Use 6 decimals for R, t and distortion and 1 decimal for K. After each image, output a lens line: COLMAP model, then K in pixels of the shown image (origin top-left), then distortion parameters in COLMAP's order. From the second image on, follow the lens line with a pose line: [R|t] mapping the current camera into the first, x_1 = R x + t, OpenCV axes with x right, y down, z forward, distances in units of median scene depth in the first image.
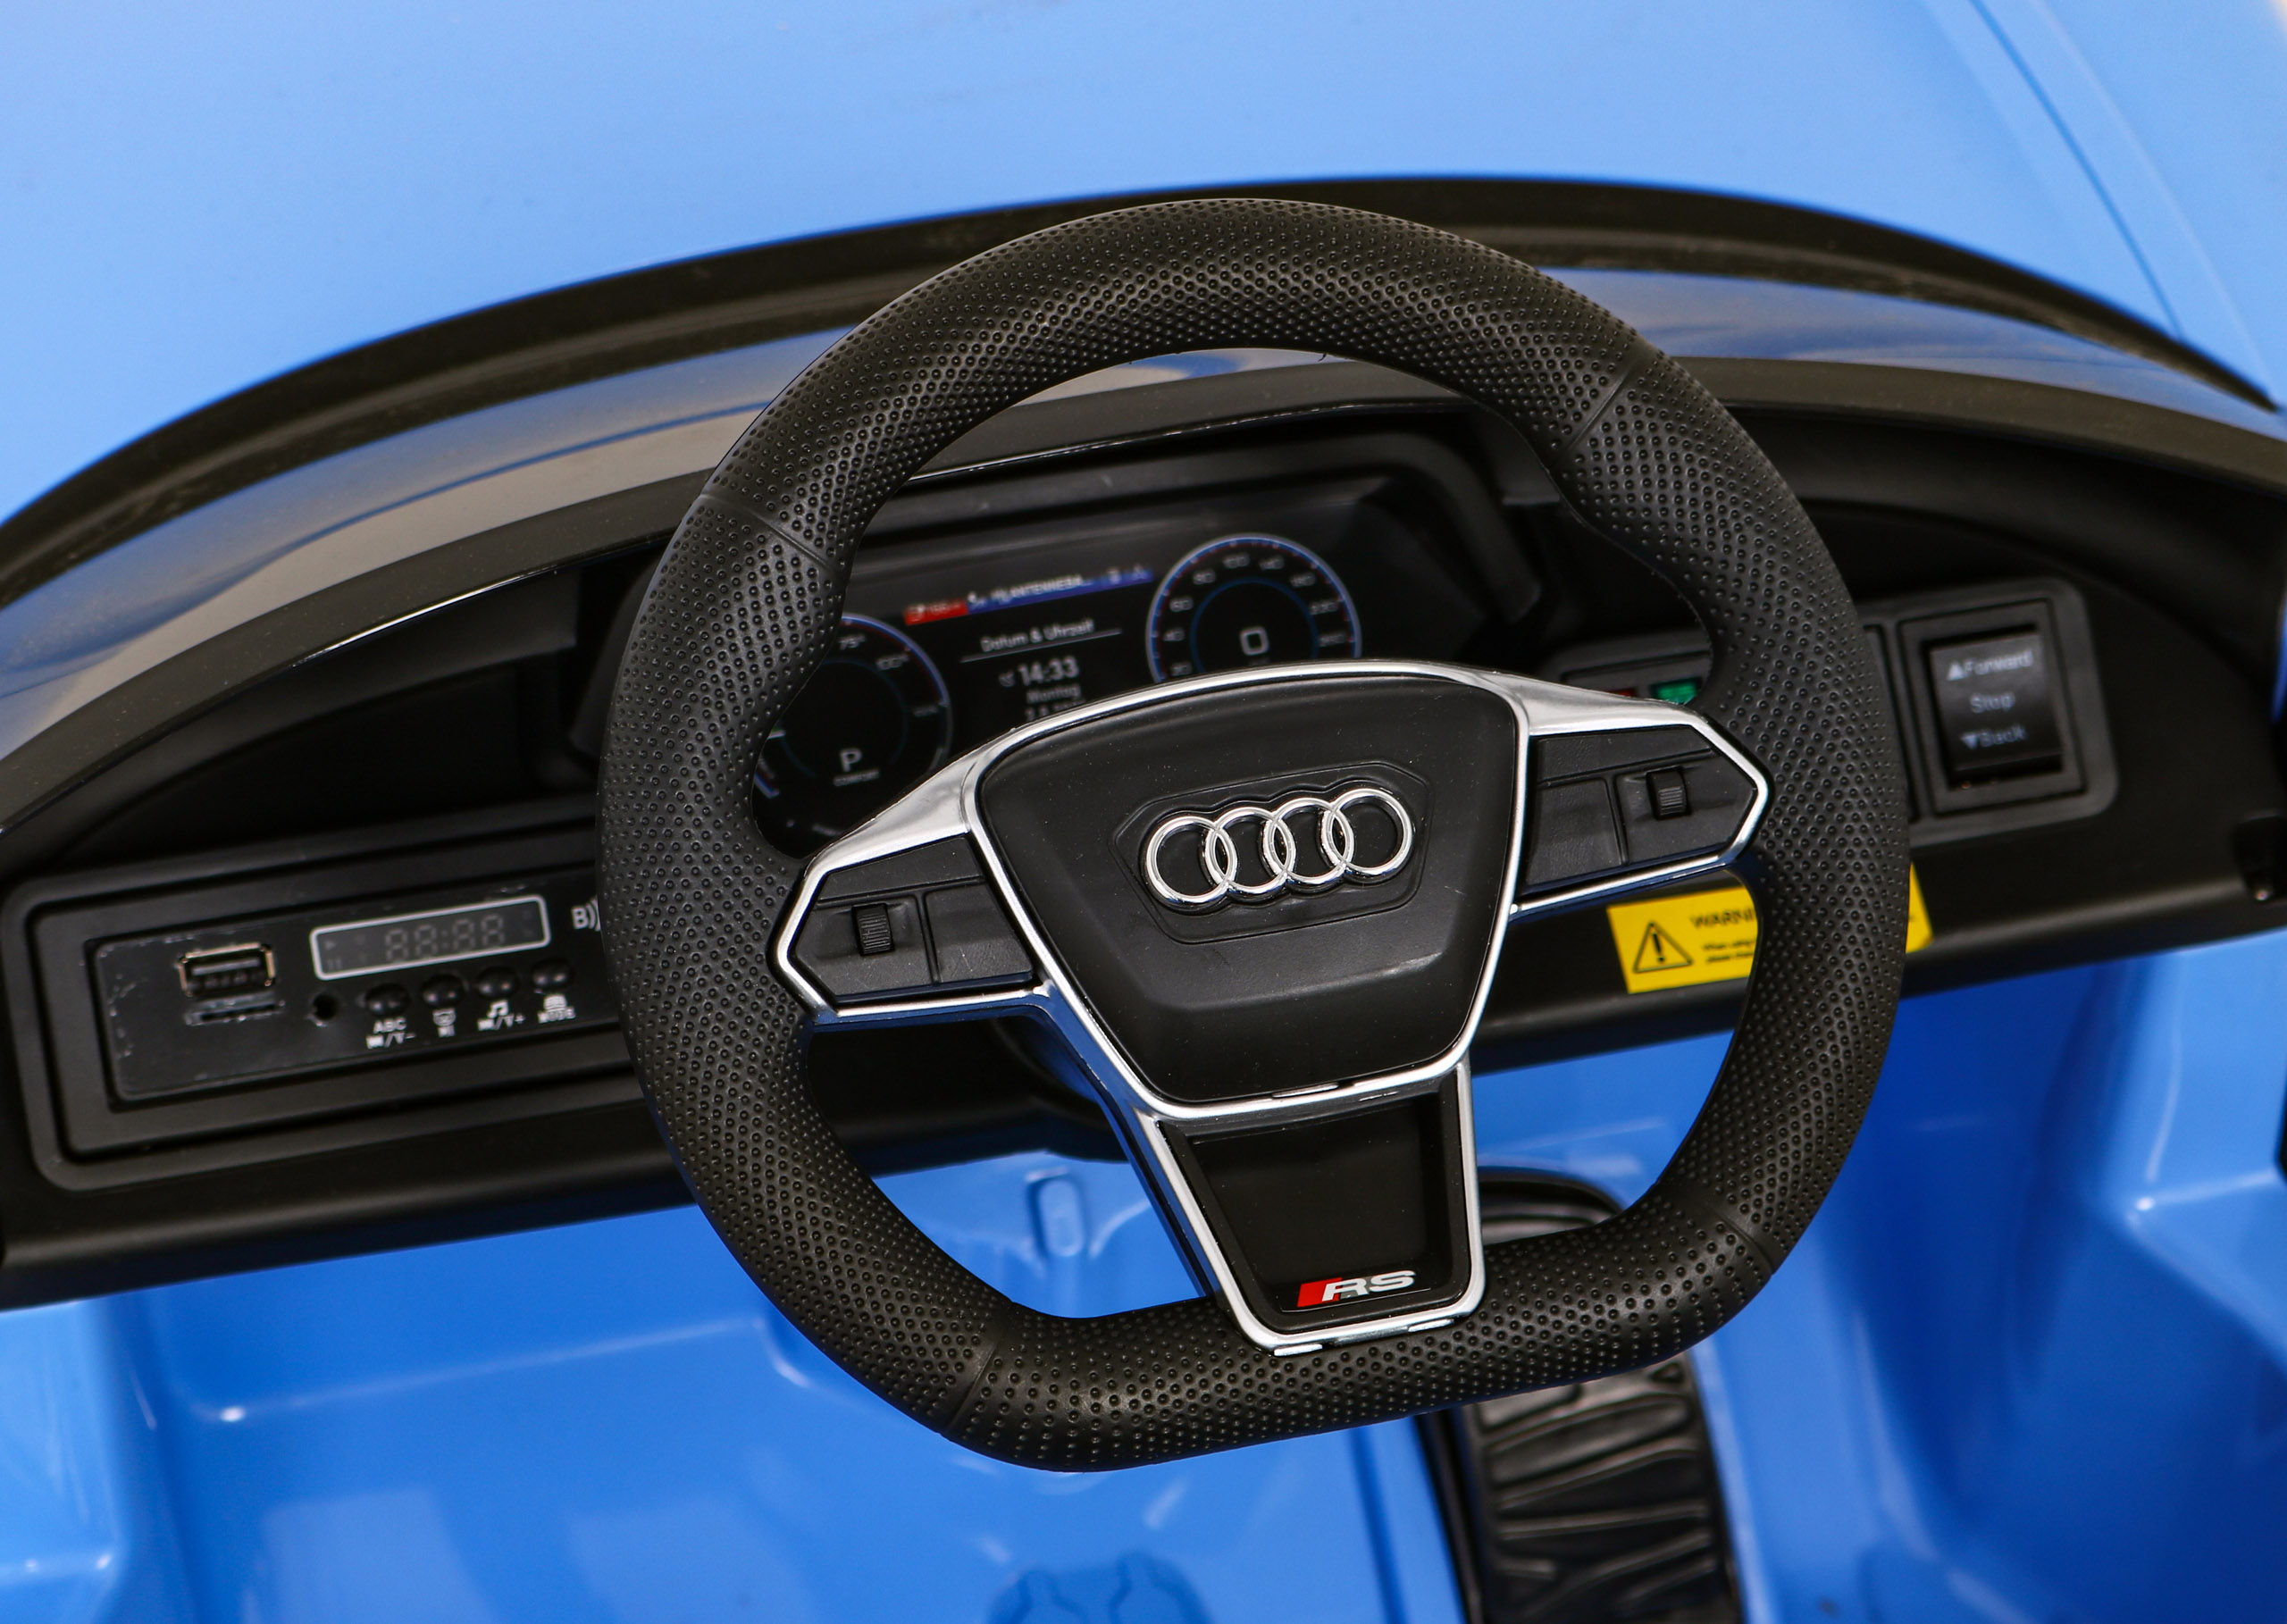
lens RADIAL K [[6384.9, 0, 1144.2], [0, 6384.9, 810.0], [0, 0, 1]] dist [-0.003538, 0.000000]
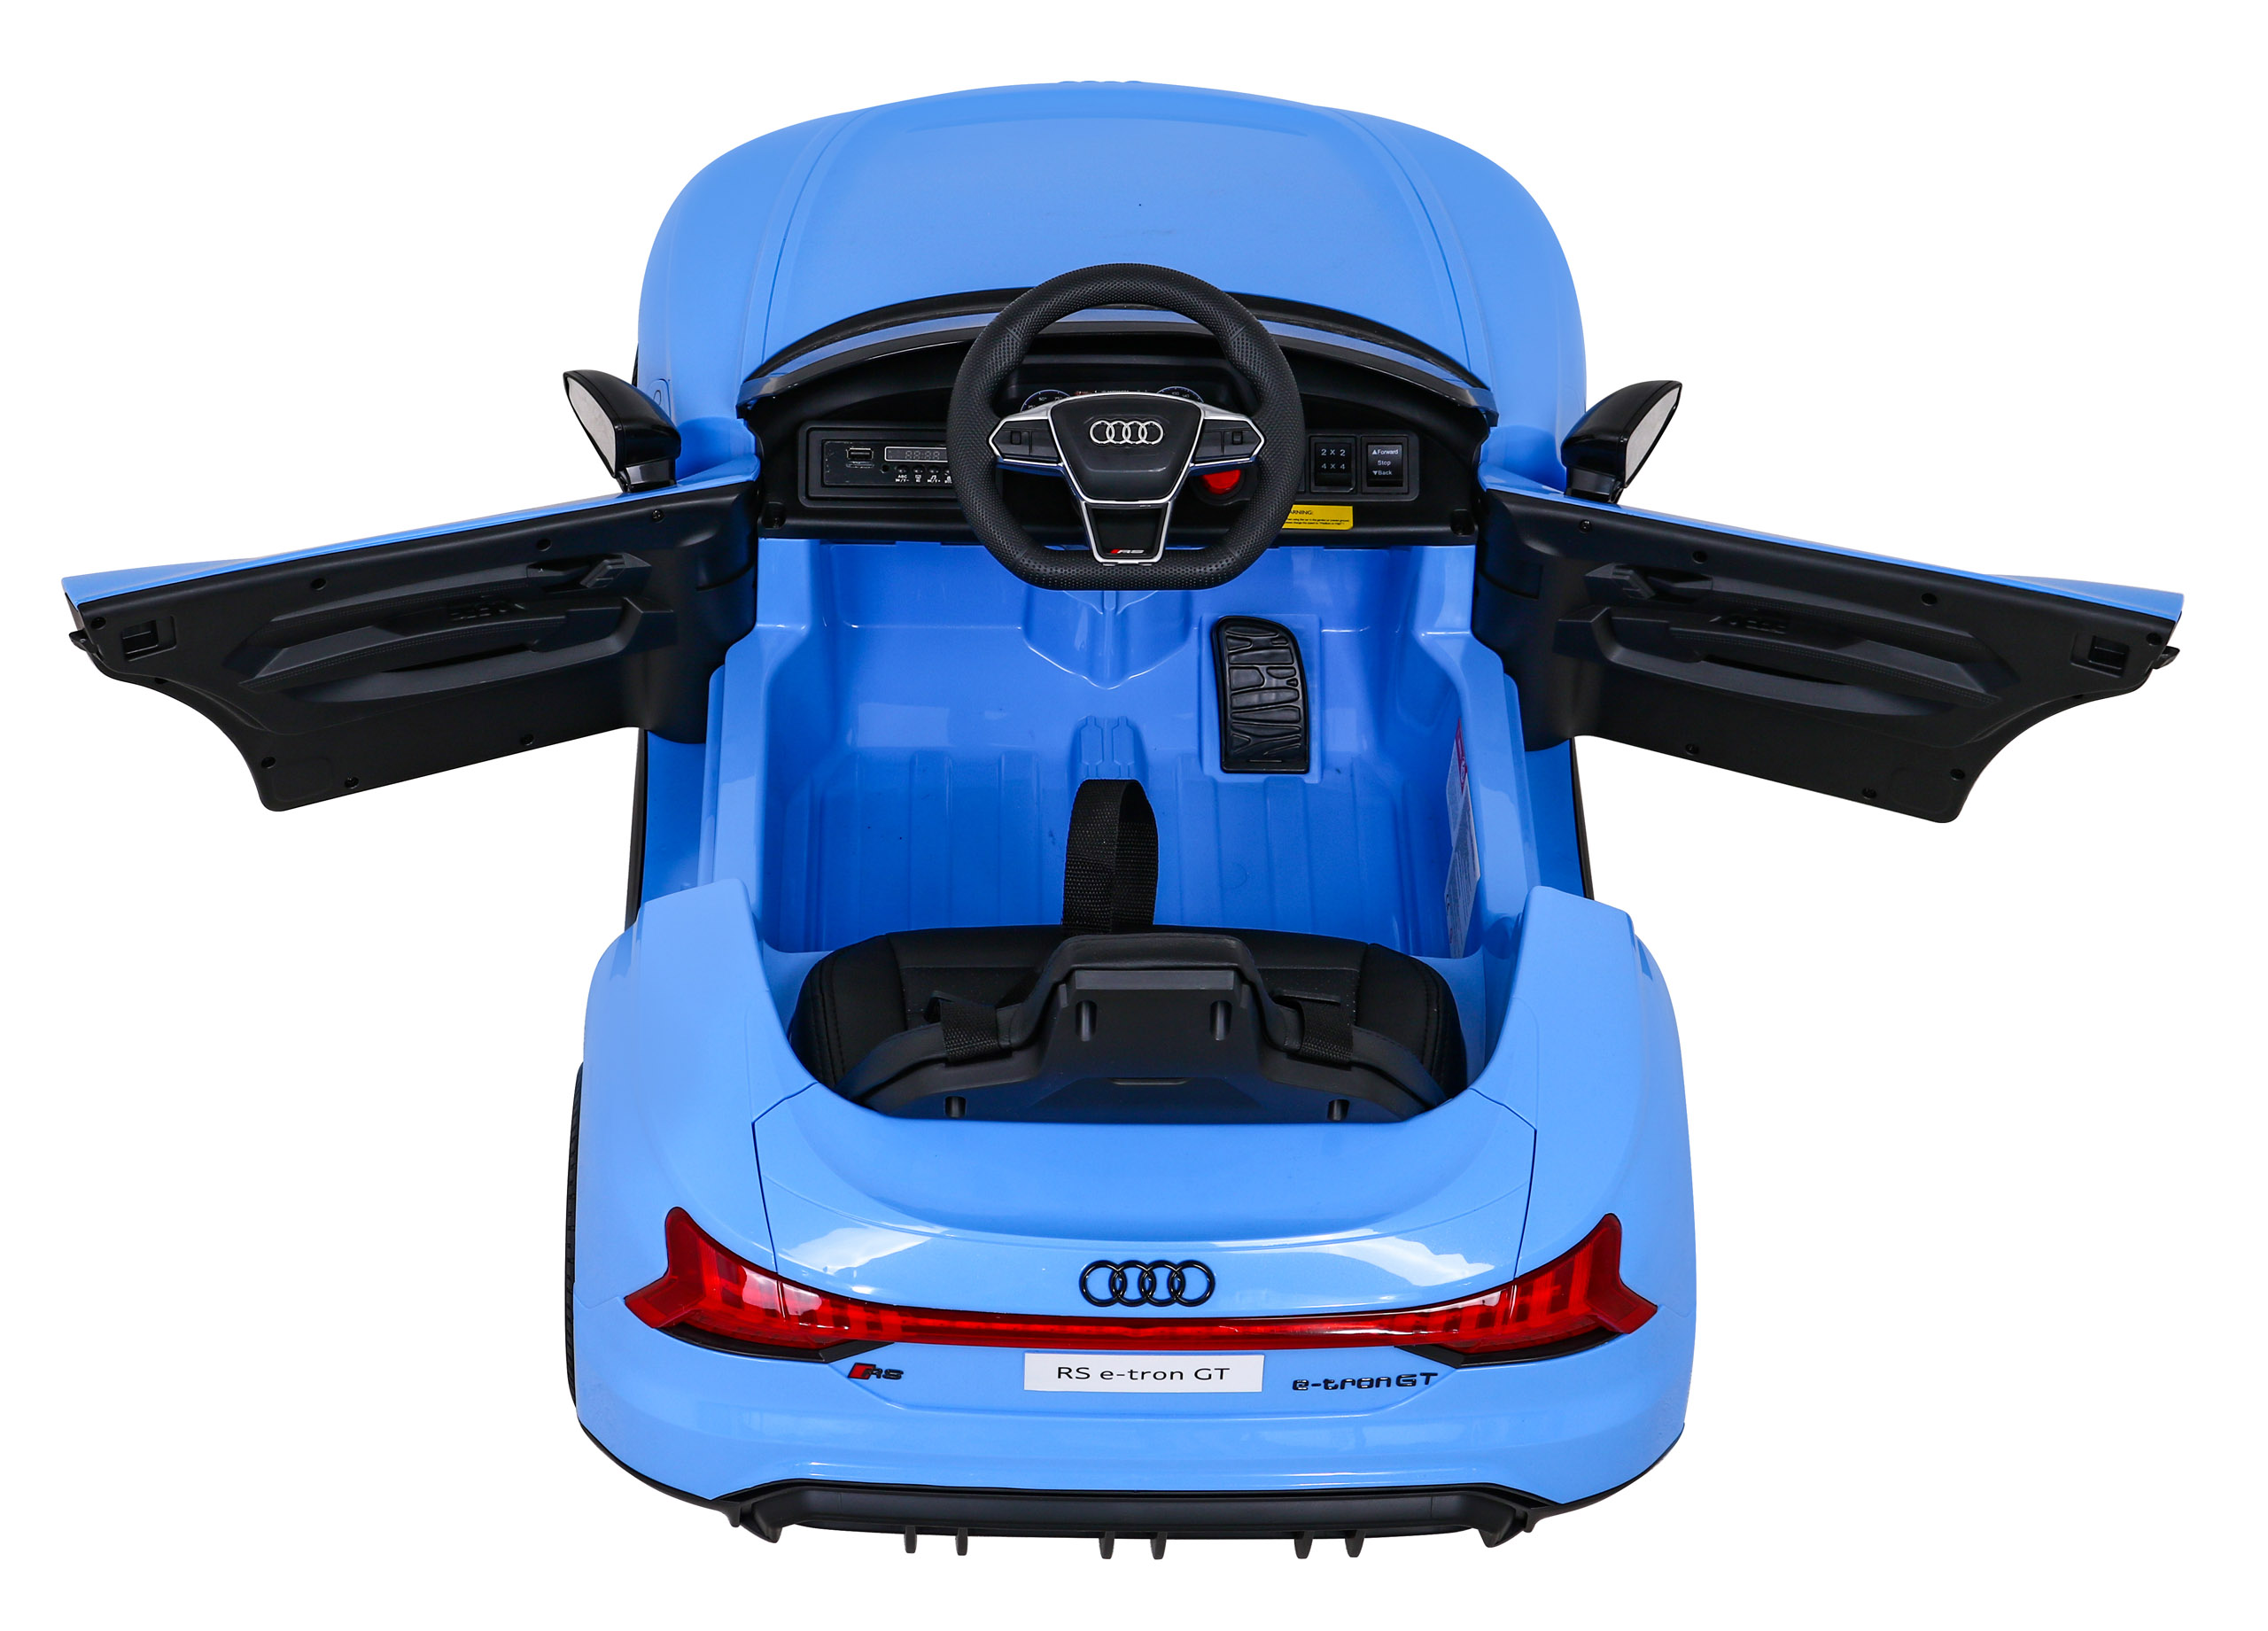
lens RADIAL K [[4453.0, 0, 1134.6], [0, 4453.0, 815.9], [0, 0, 1]] dist [0.056201, 0.000000]
pose [[0.976402, 0.151428, -0.153974, 0.450926], [-0.159734, 0.986223, -0.043015, 0.330597], [0.145339, 0.066594, 0.987138, -1.522528]]
